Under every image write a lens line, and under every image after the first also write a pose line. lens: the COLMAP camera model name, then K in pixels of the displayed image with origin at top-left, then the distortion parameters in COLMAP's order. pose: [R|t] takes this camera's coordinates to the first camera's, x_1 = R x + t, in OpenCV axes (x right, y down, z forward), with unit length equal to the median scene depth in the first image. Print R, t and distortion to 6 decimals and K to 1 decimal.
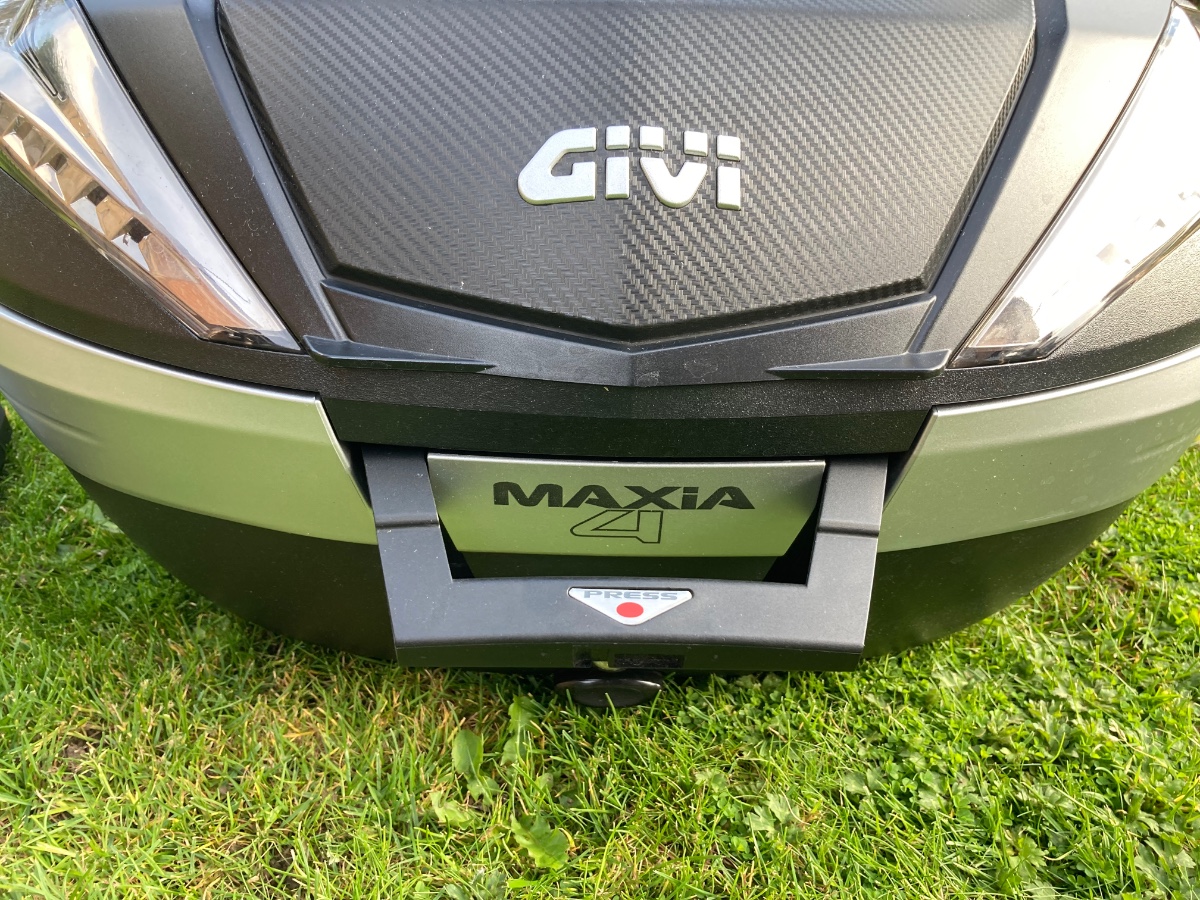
lens RADIAL K [[966.9, 0, 651.8], [0, 966.9, 425.2], [0, 0, 1]] dist [0.009390, 0.006741]
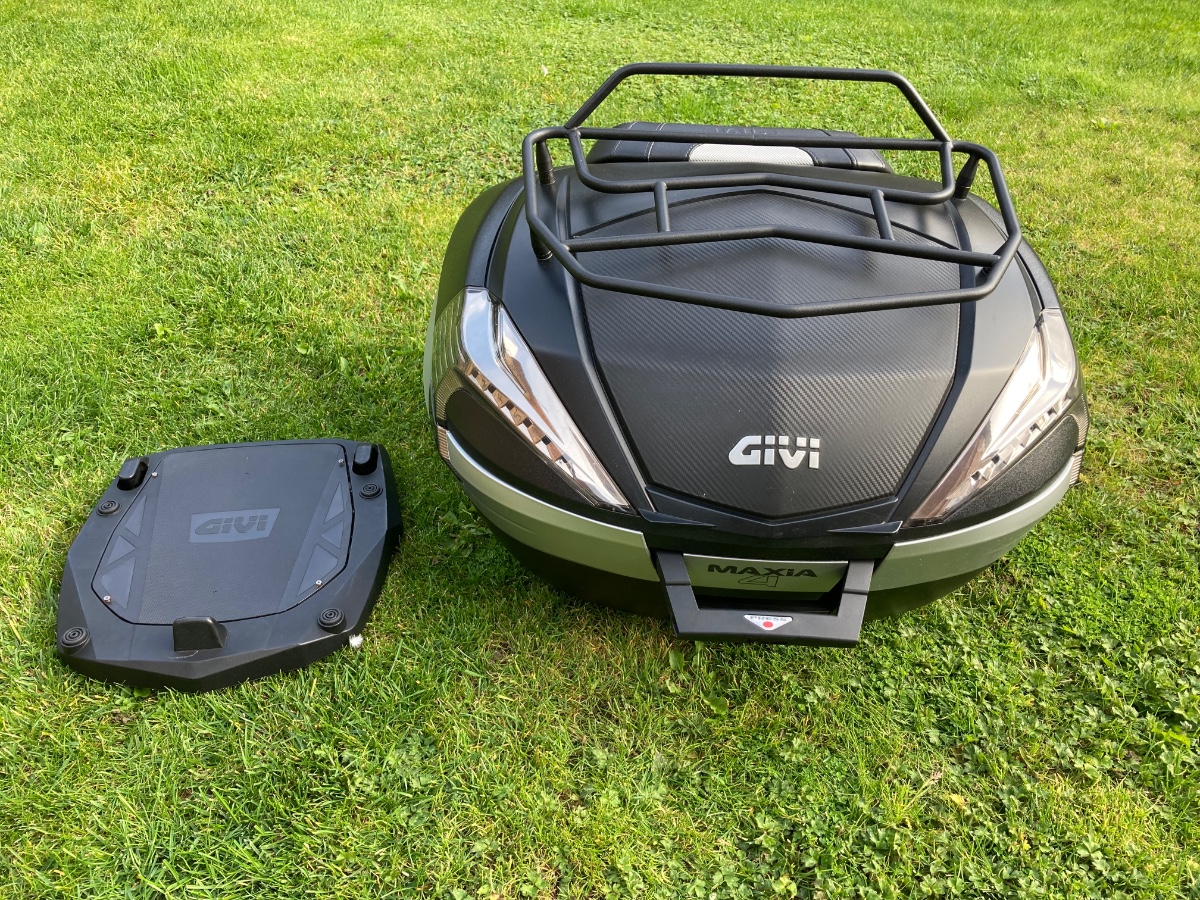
lens RADIAL K [[966.9, 0, 651.8], [0, 966.9, 425.2], [0, 0, 1]] dist [0.009390, 0.006741]
pose [[0.998740, 0.029950, -0.040276, -0.186926], [-0.023196, 0.987042, 0.158776, -0.565726], [0.044509, -0.157641, 0.986493, -1.137110]]
